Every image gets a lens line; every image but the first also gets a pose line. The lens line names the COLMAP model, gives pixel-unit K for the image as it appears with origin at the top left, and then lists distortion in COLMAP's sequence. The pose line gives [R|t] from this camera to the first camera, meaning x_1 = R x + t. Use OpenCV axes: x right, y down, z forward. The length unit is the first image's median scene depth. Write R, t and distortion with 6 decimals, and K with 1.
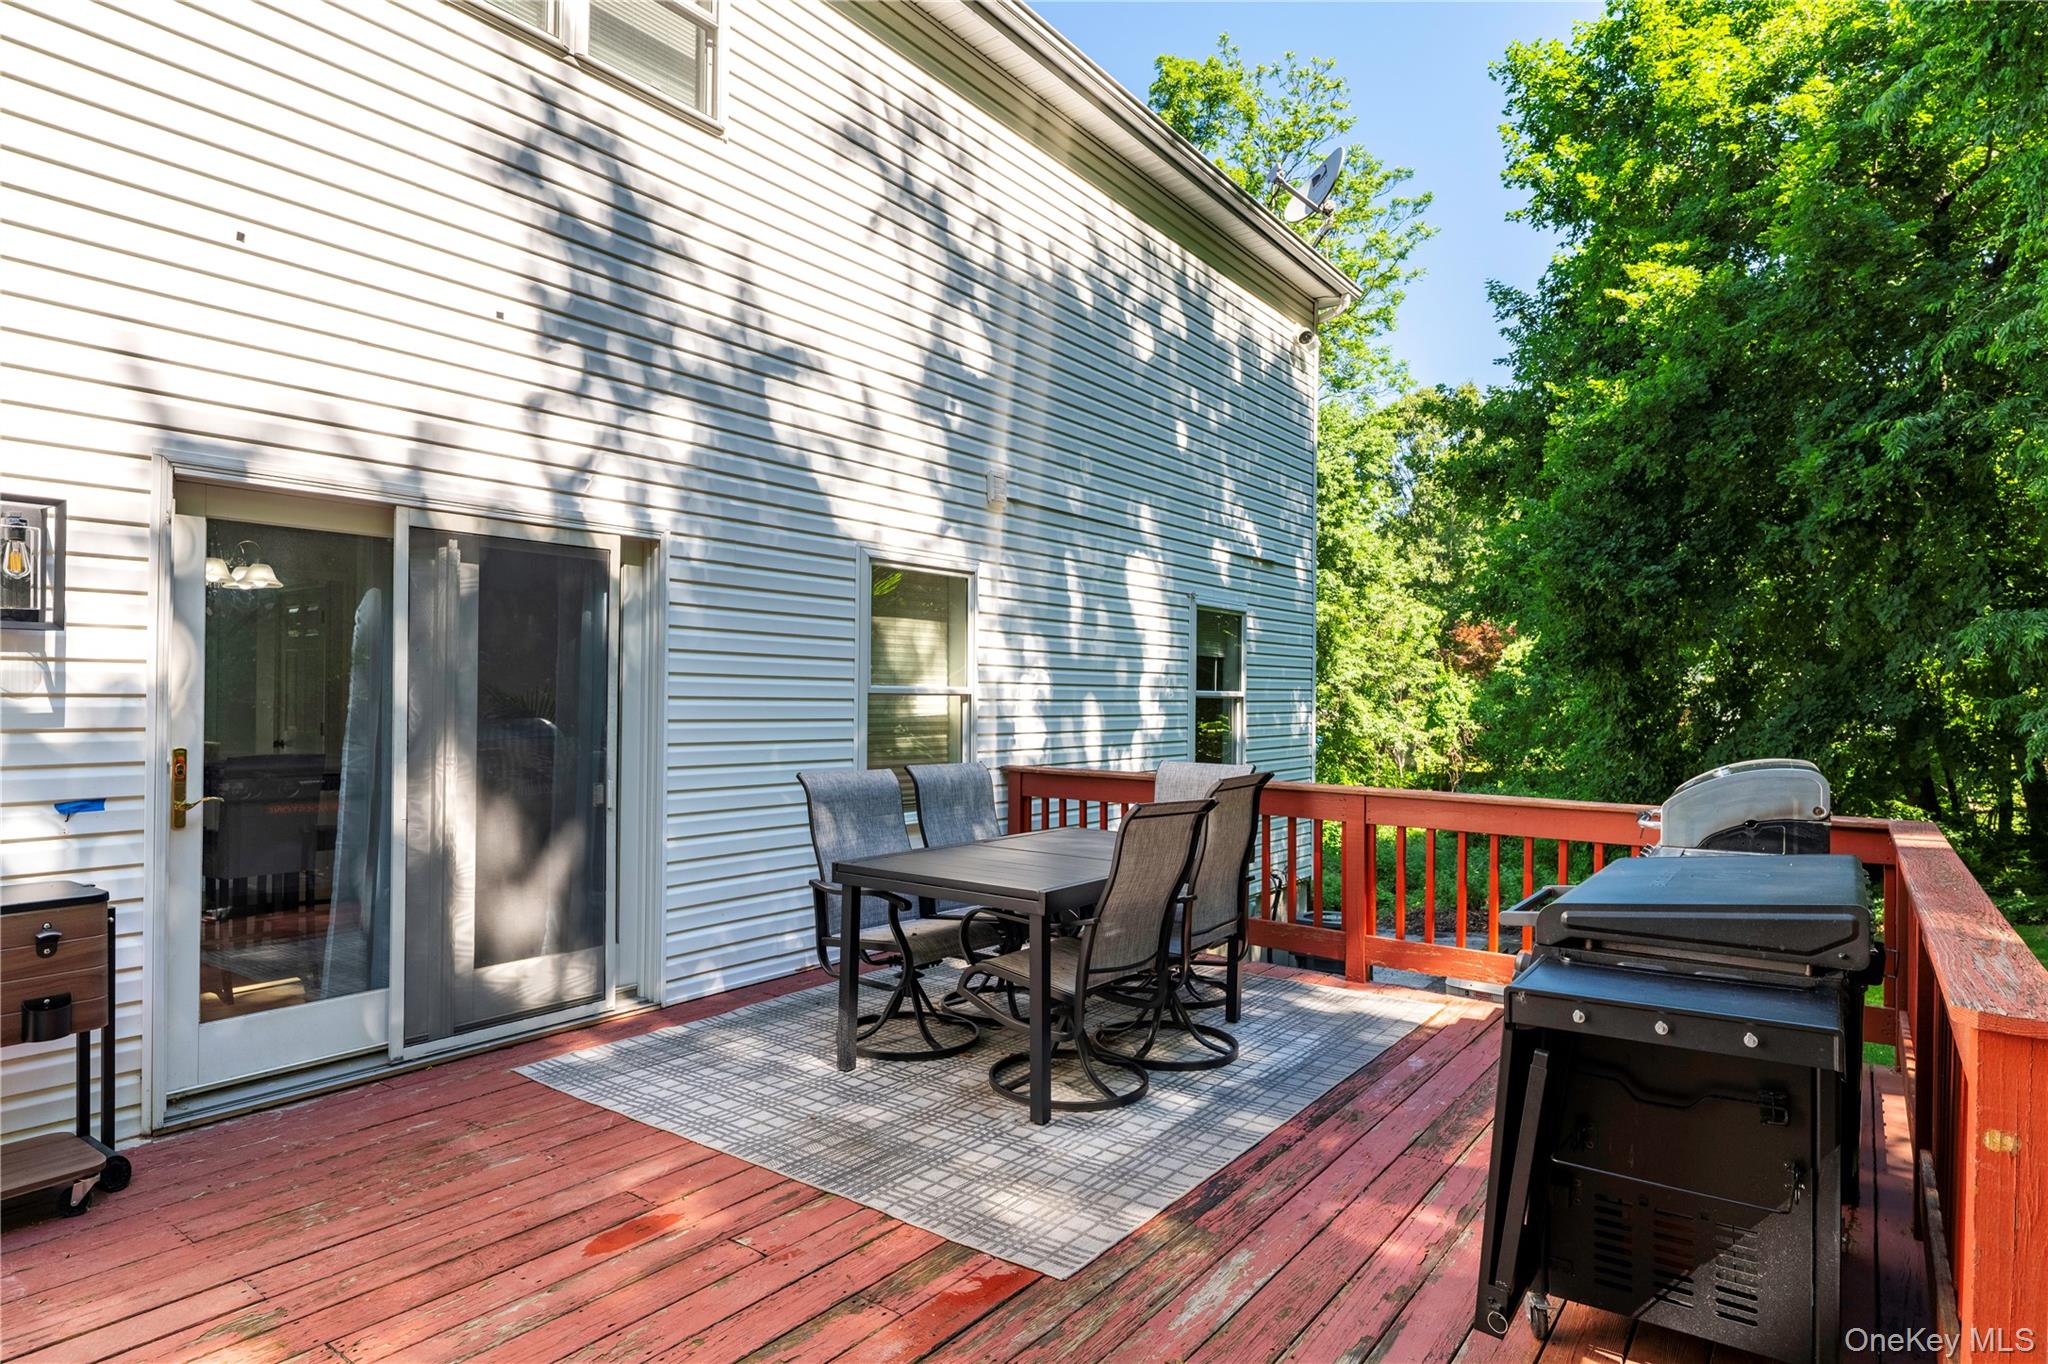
lens RADIAL K [[1156.1, 0, 1024.0], [0, 1156.1, 682.0], [0, 0, 1]] dist [0.002448, 0.000731]
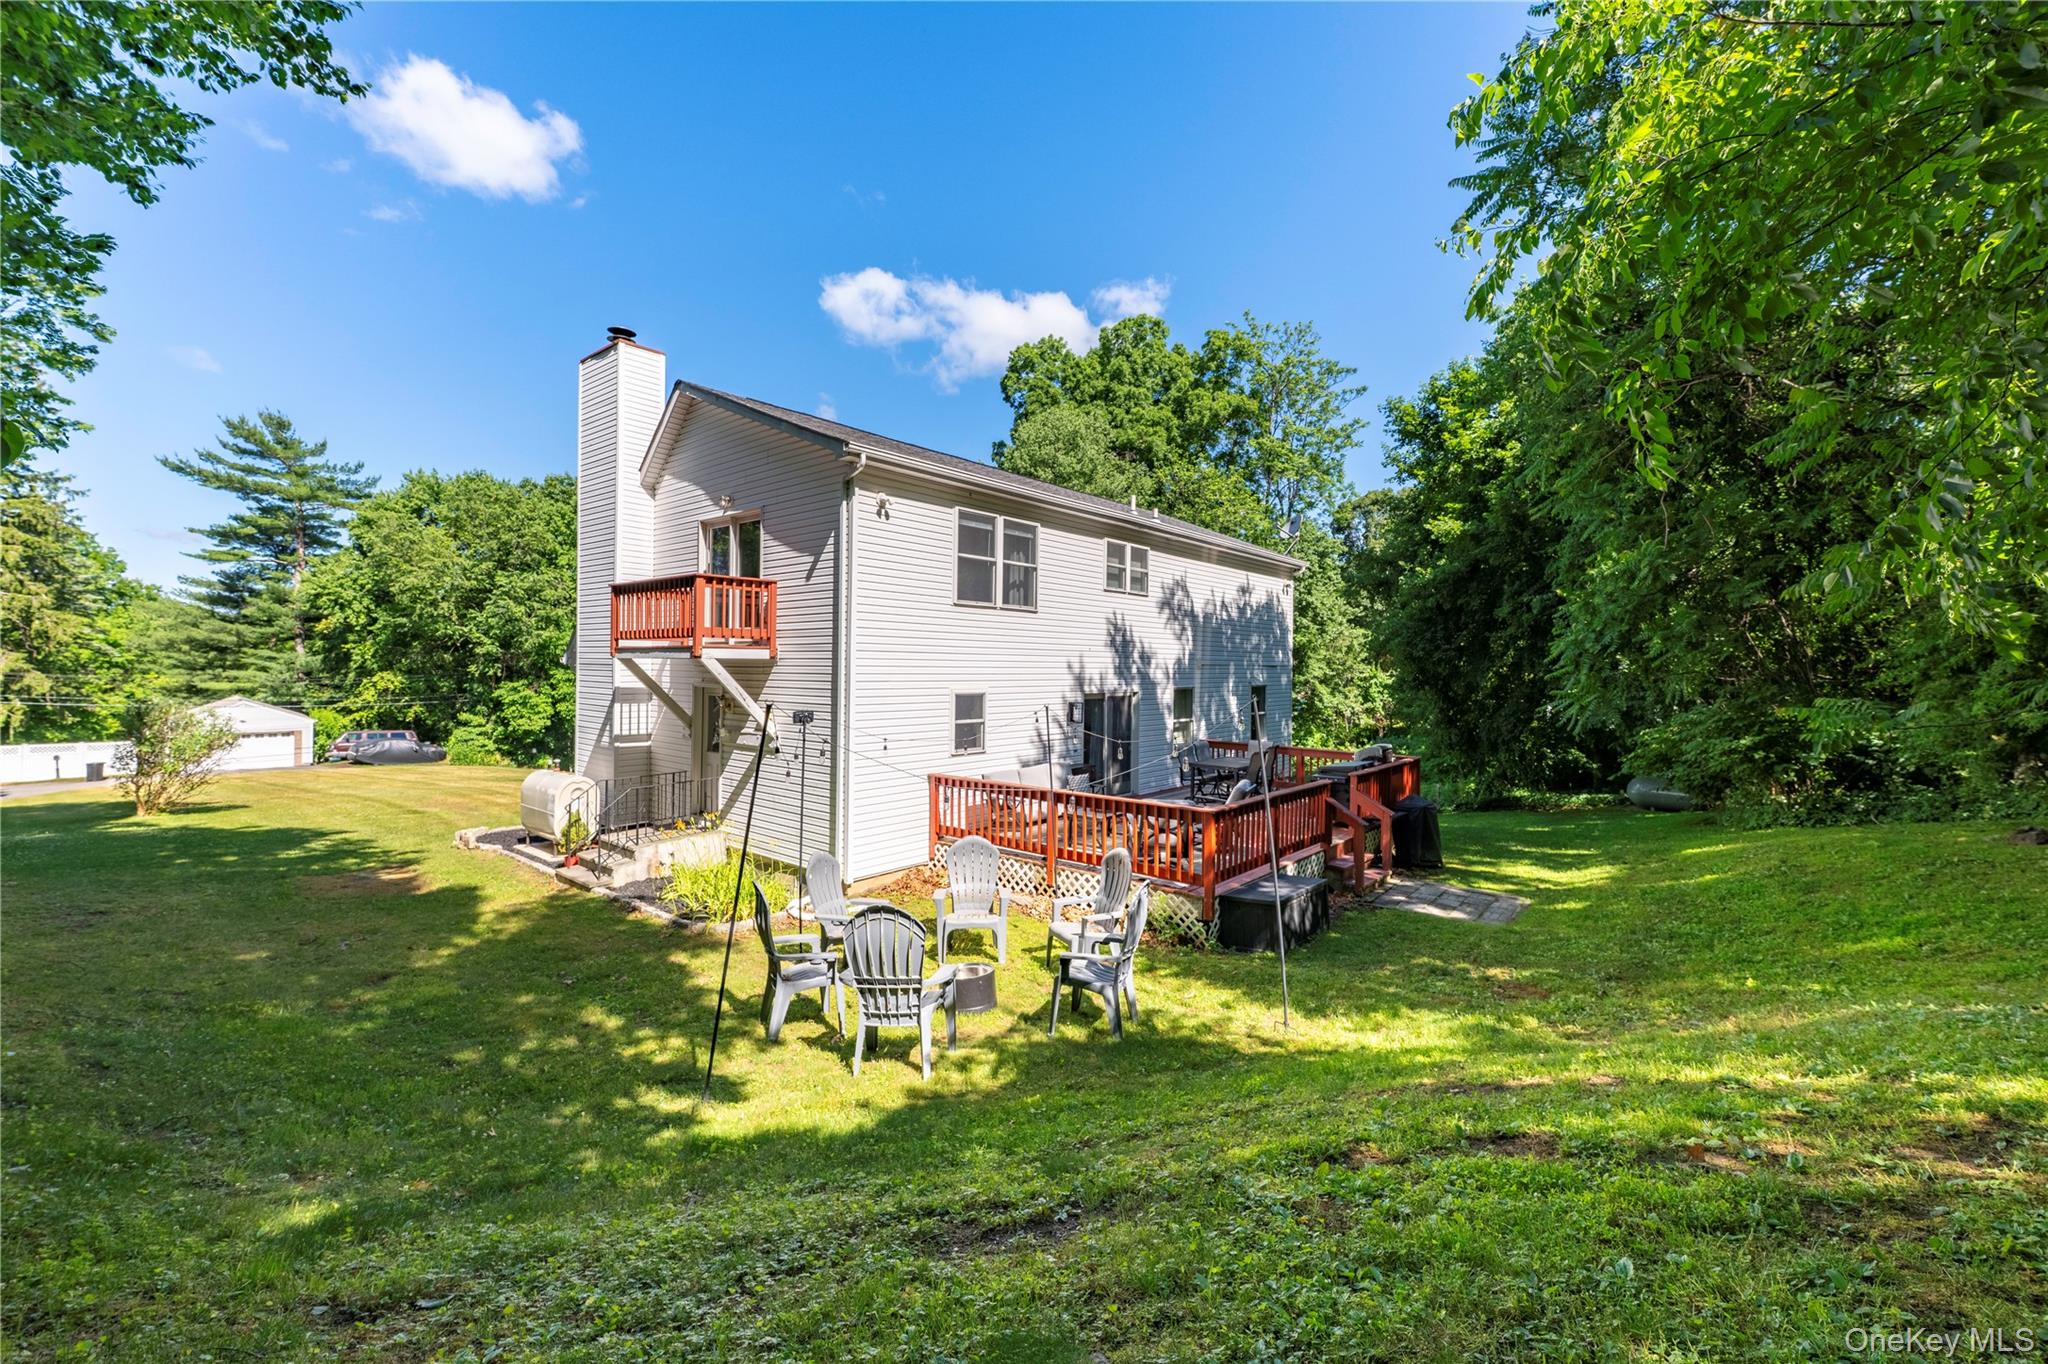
lens RADIAL K [[824.0, 0, 1016.9], [0, 824.0, 654.5], [0, 0, 1]] dist [0.000205, -0.000004]
pose [[0.996411, 0.004039, -0.084556, -0.068129], [-0.003905, 0.999991, 0.001743, -0.036632], [0.084563, -0.001406, 0.996417, -0.295433]]
